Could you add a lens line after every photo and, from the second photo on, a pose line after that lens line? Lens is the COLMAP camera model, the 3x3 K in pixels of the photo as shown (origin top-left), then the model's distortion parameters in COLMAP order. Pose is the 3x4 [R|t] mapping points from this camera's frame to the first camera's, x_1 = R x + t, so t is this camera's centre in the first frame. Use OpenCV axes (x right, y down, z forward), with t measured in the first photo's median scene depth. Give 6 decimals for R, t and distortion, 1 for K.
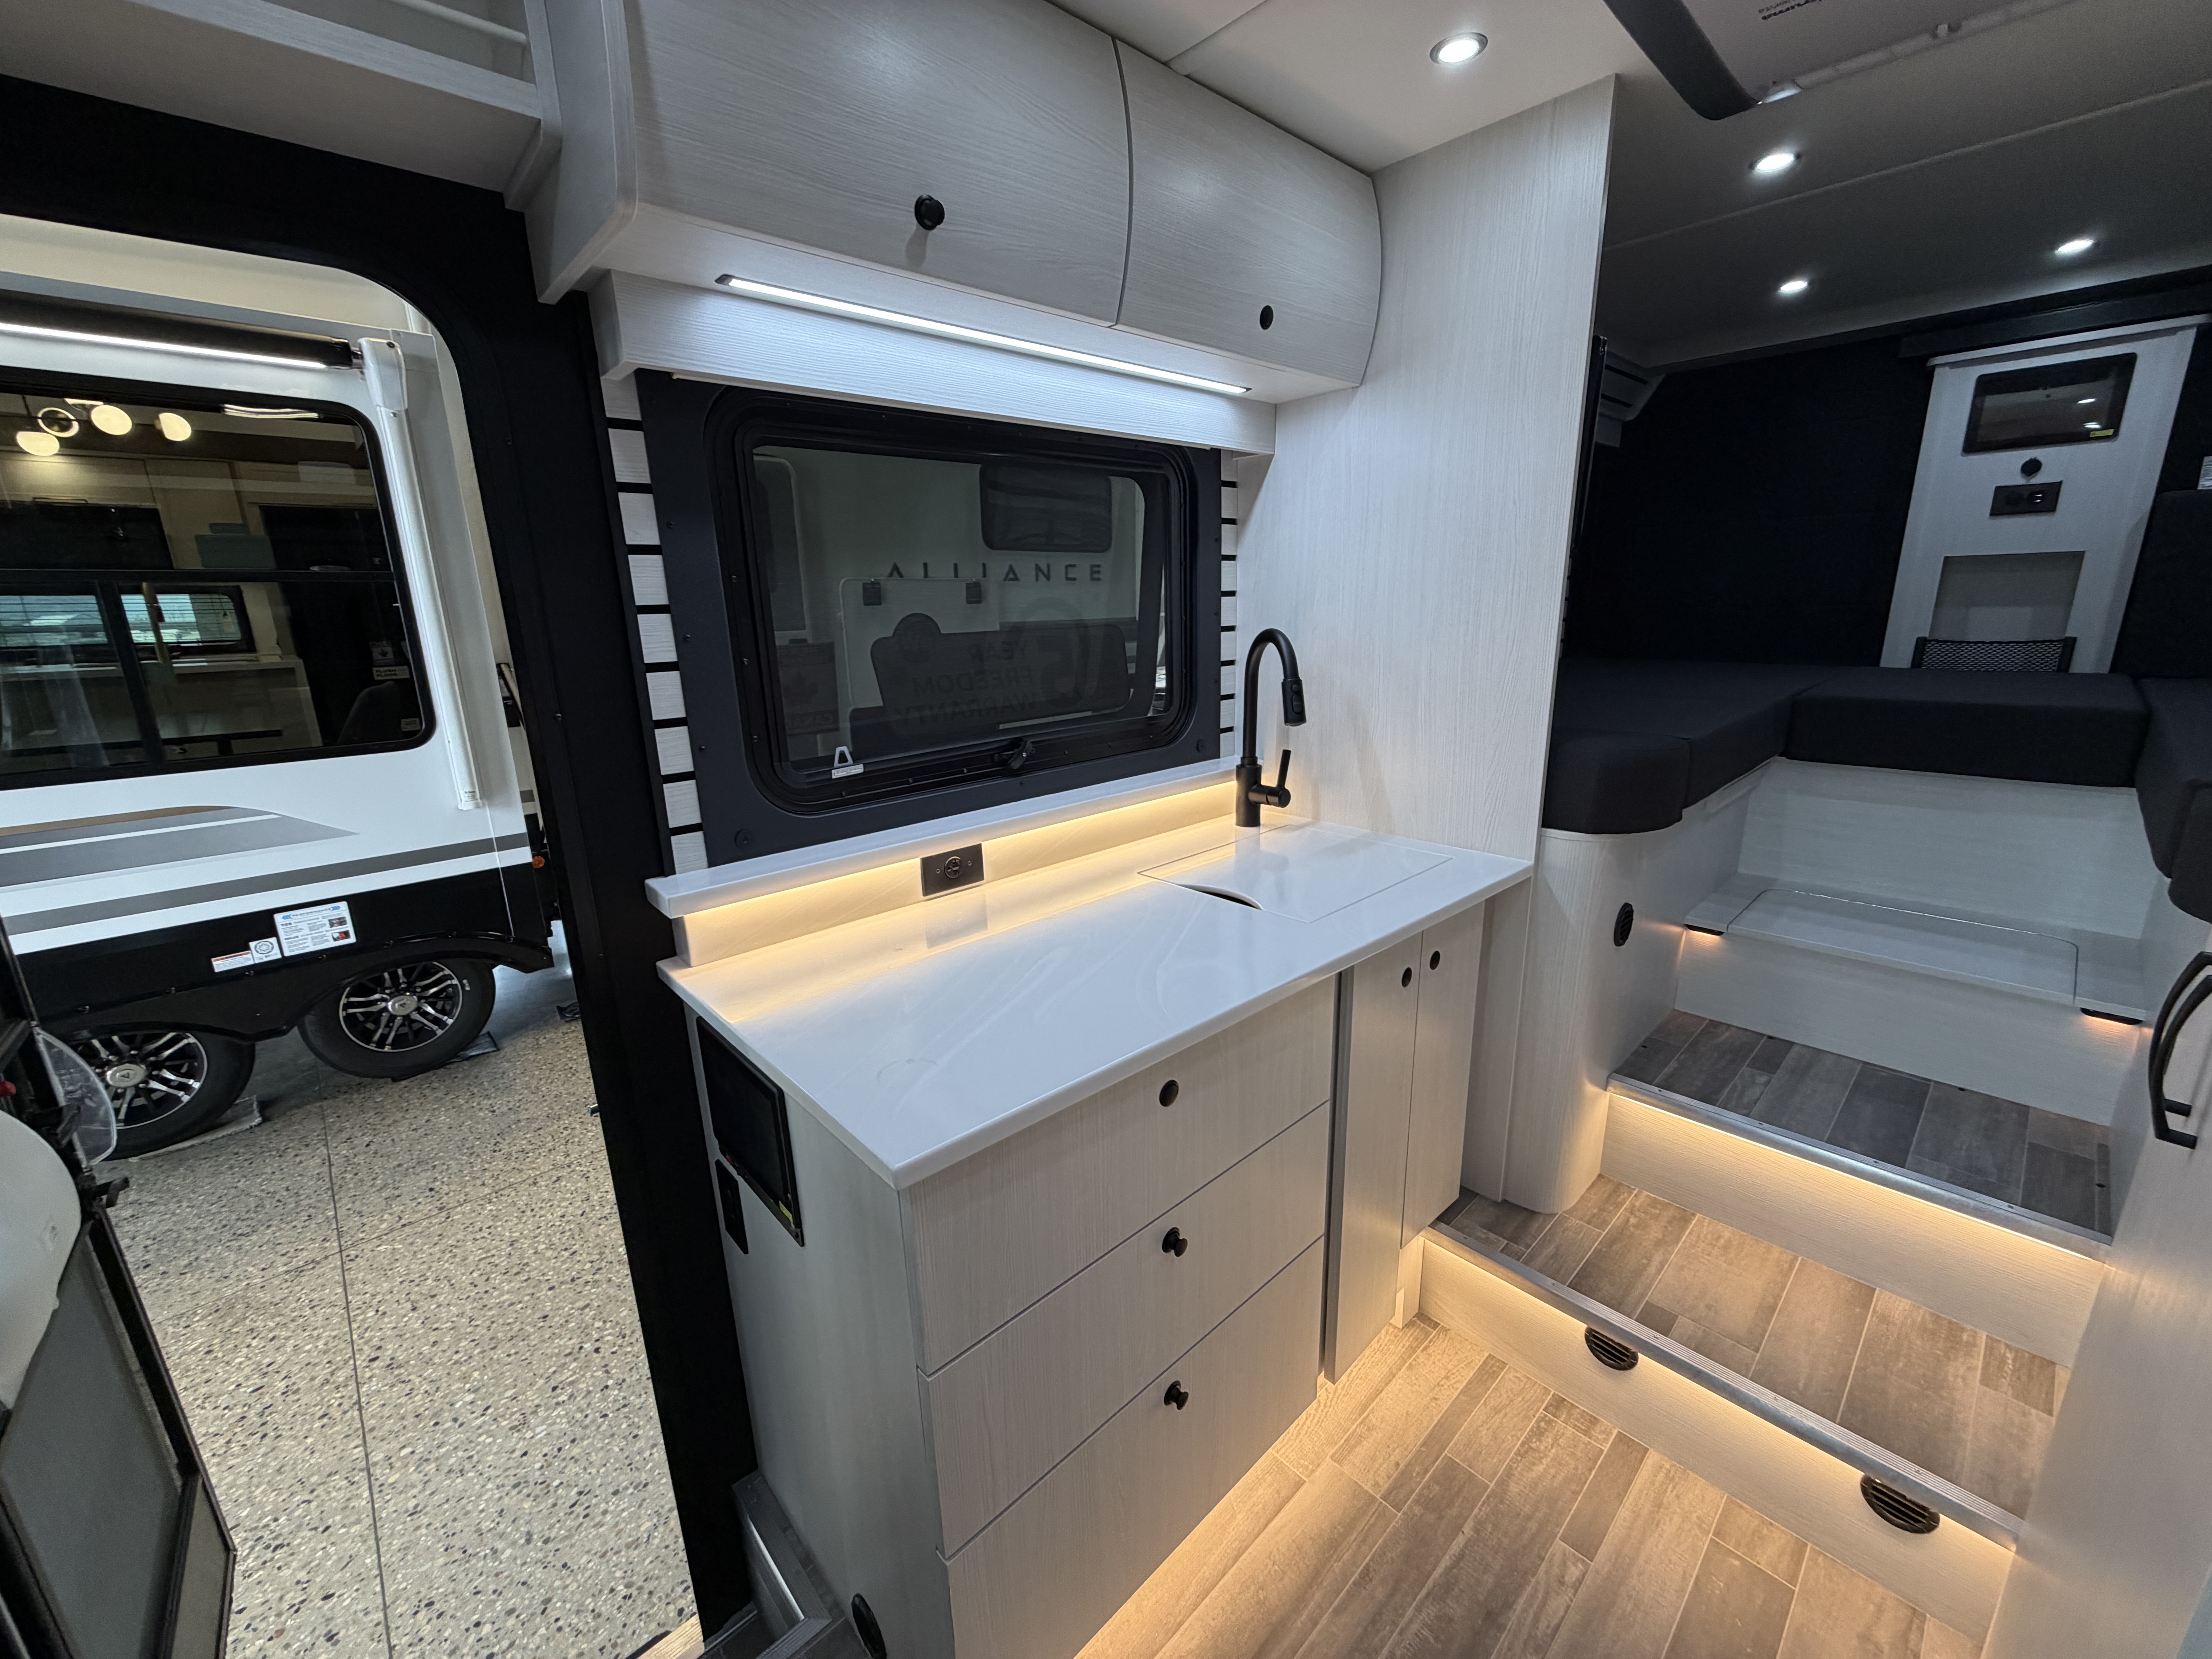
lens RADIAL K [[879.0, 0, 1098.3], [0, 879.0, 828.7], [0, 0, 1]] dist [-0.000479, 0.000020]
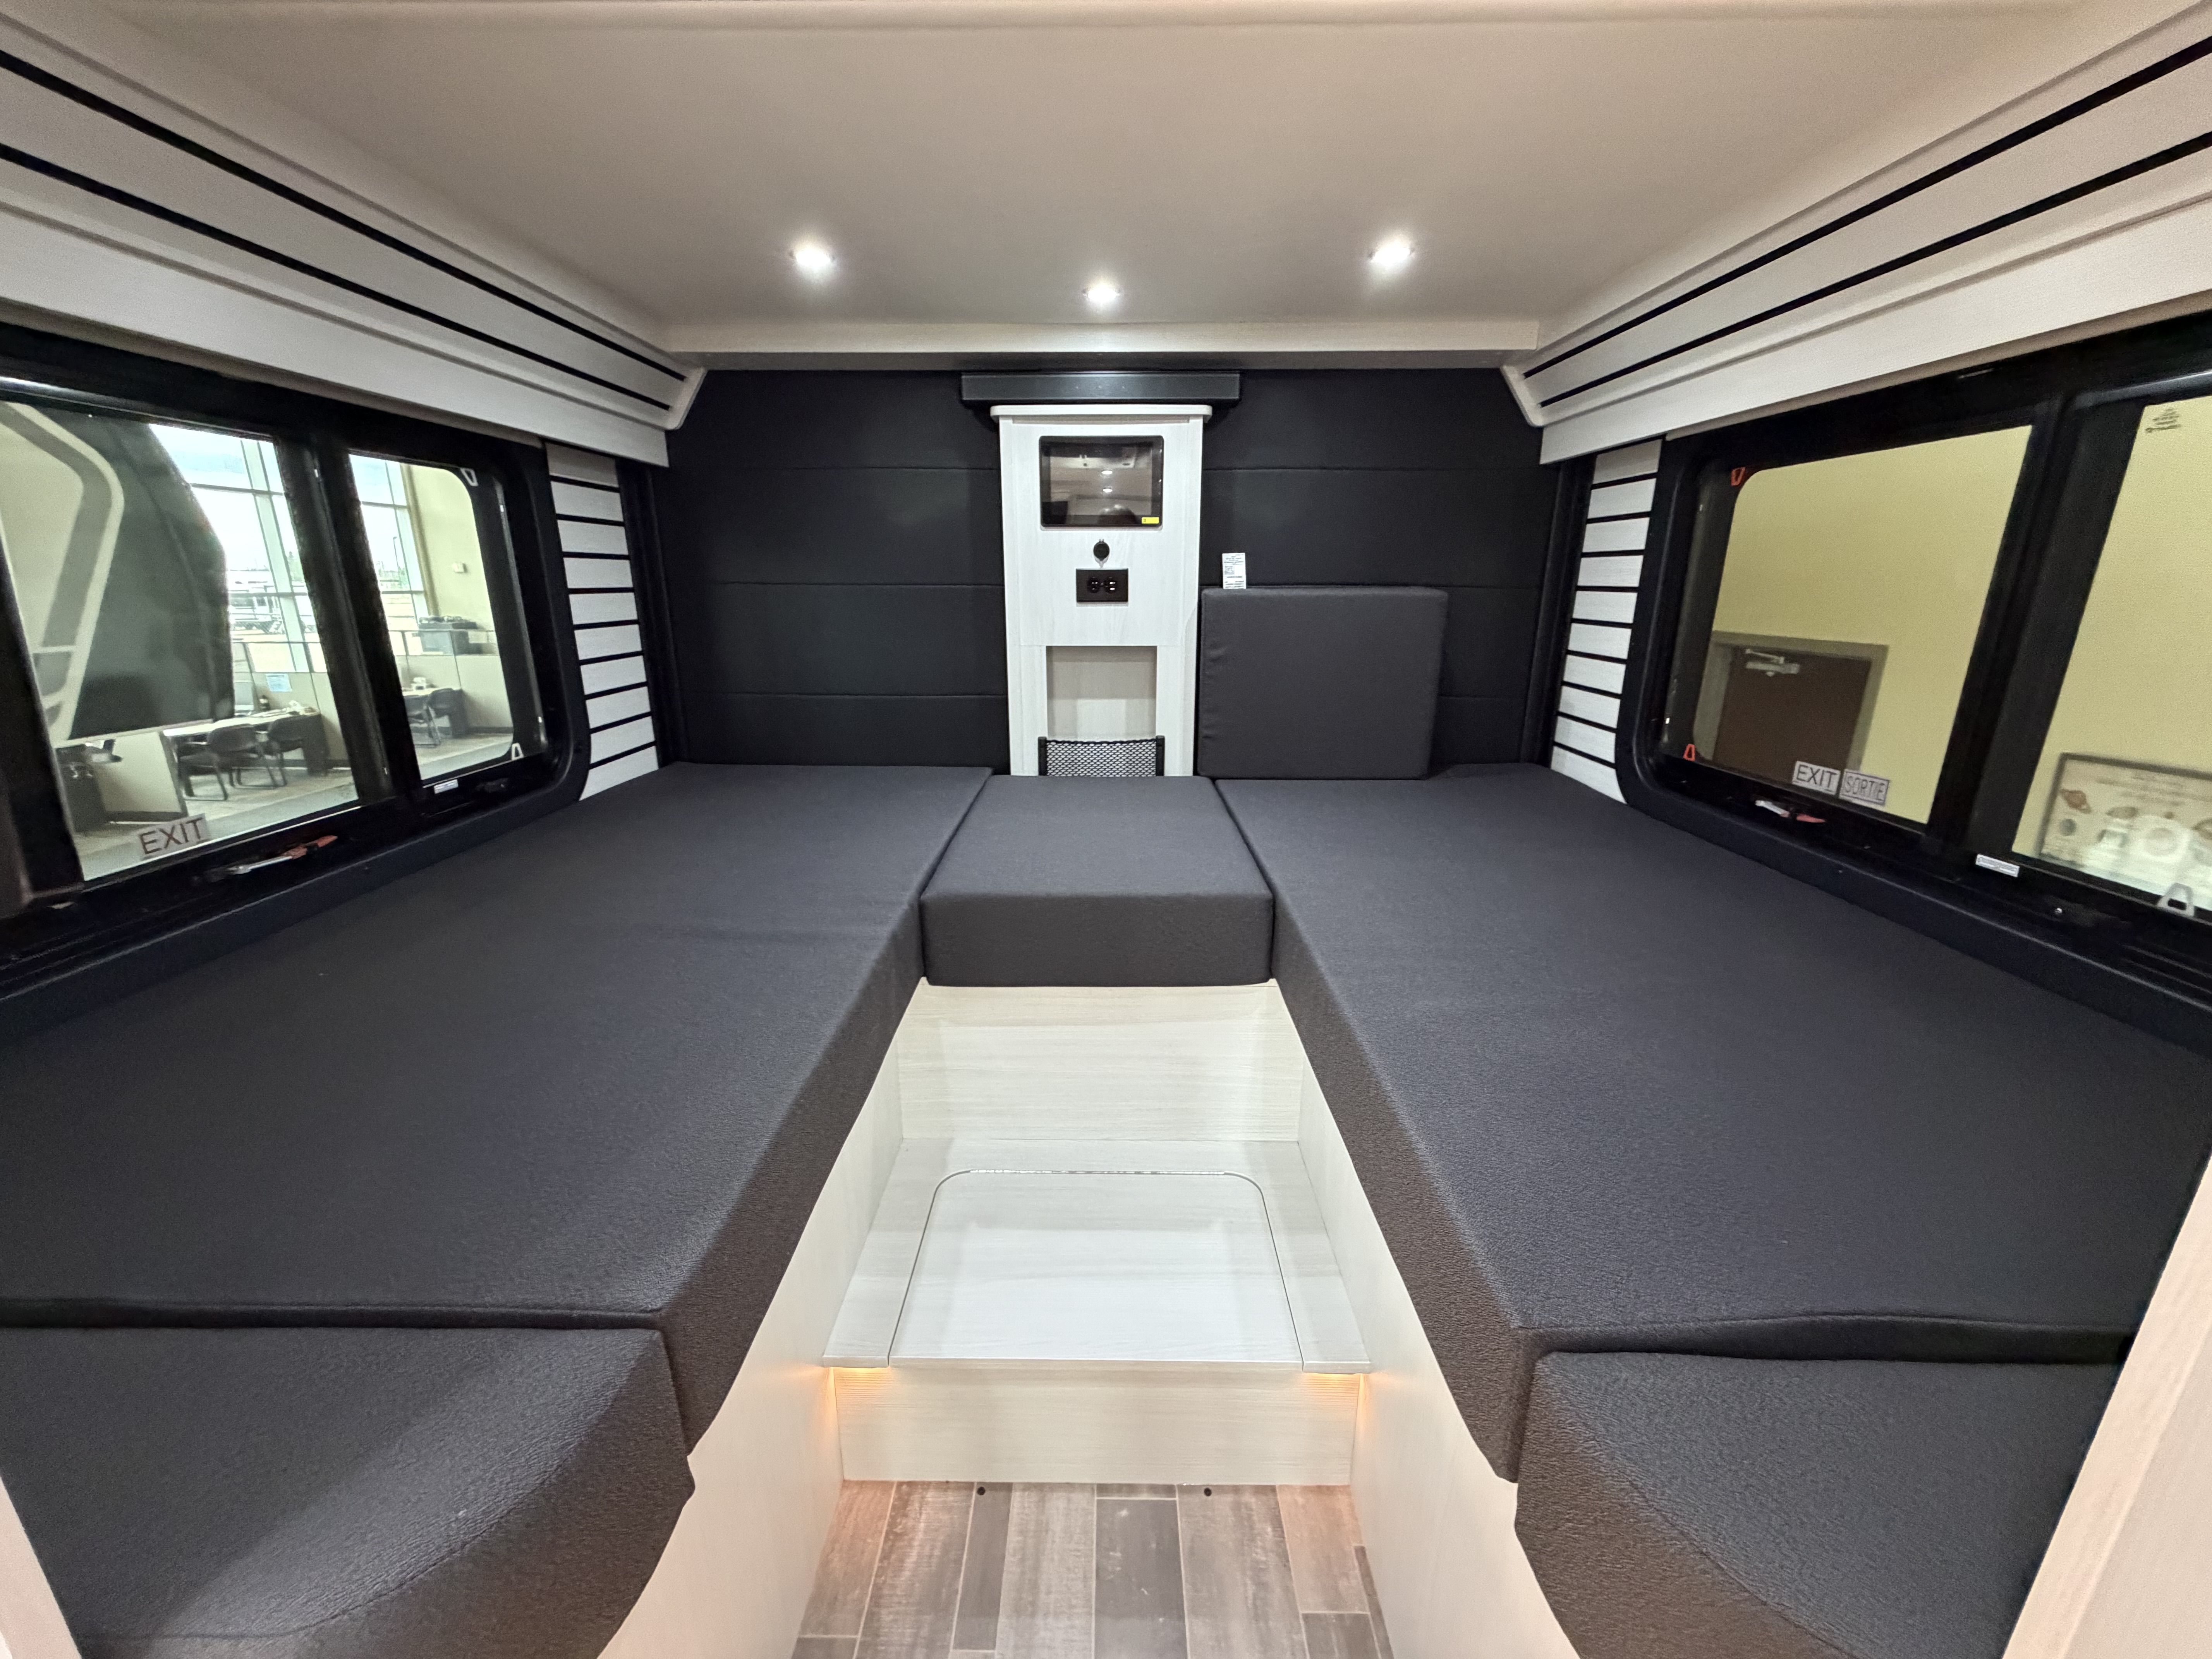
lens RADIAL K [[887.3, 0, 1089.7], [0, 887.3, 829.4], [0, 0, 1]] dist [-0.010757, 0.000011]
pose [[0.689826, -0.169736, 0.703797, 0.527355], [0.163322, 0.983554, 0.077125, -0.286426], [-0.705313, 0.061742, 0.706202, 0.551517]]
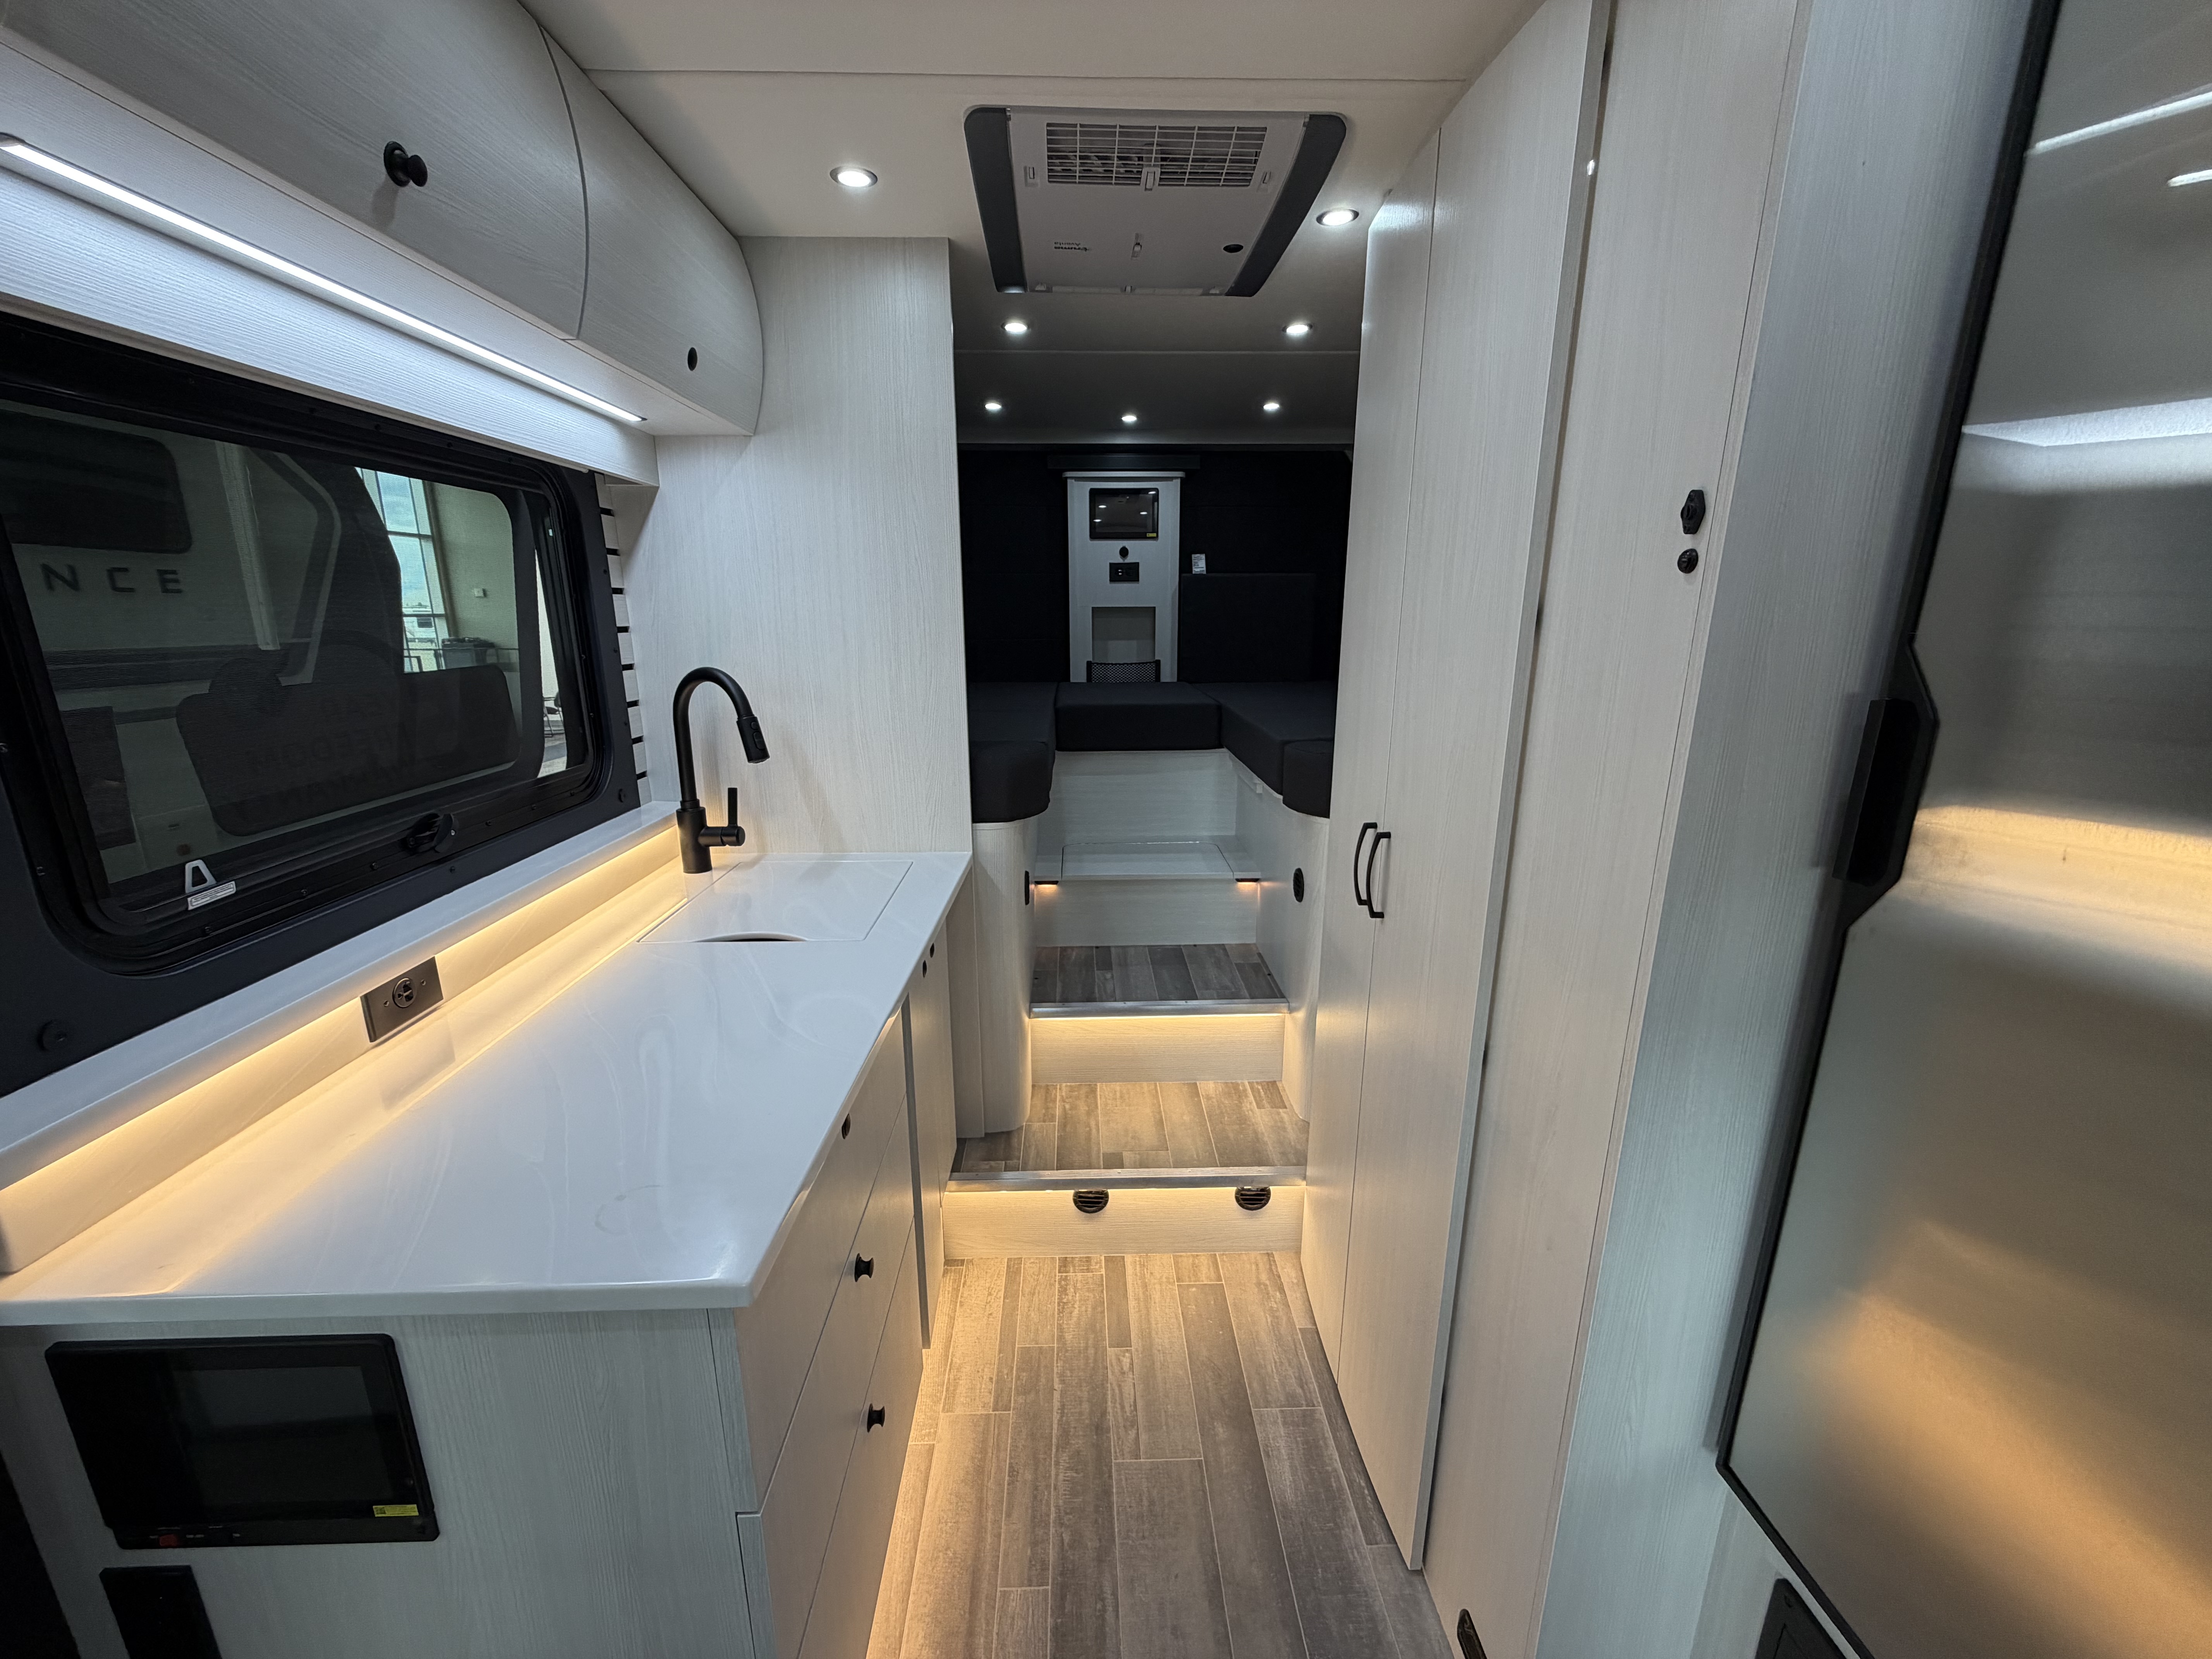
lens RADIAL K [[879.0, 0, 1098.3], [0, 879.0, 828.7], [0, 0, 1]] dist [-0.000479, 0.000020]
pose [[0.656903, -0.157623, 0.737315, -0.274911], [0.175844, 0.982965, 0.053471, -0.027246], [-0.733183, 0.094527, 0.673429, 0.037937]]
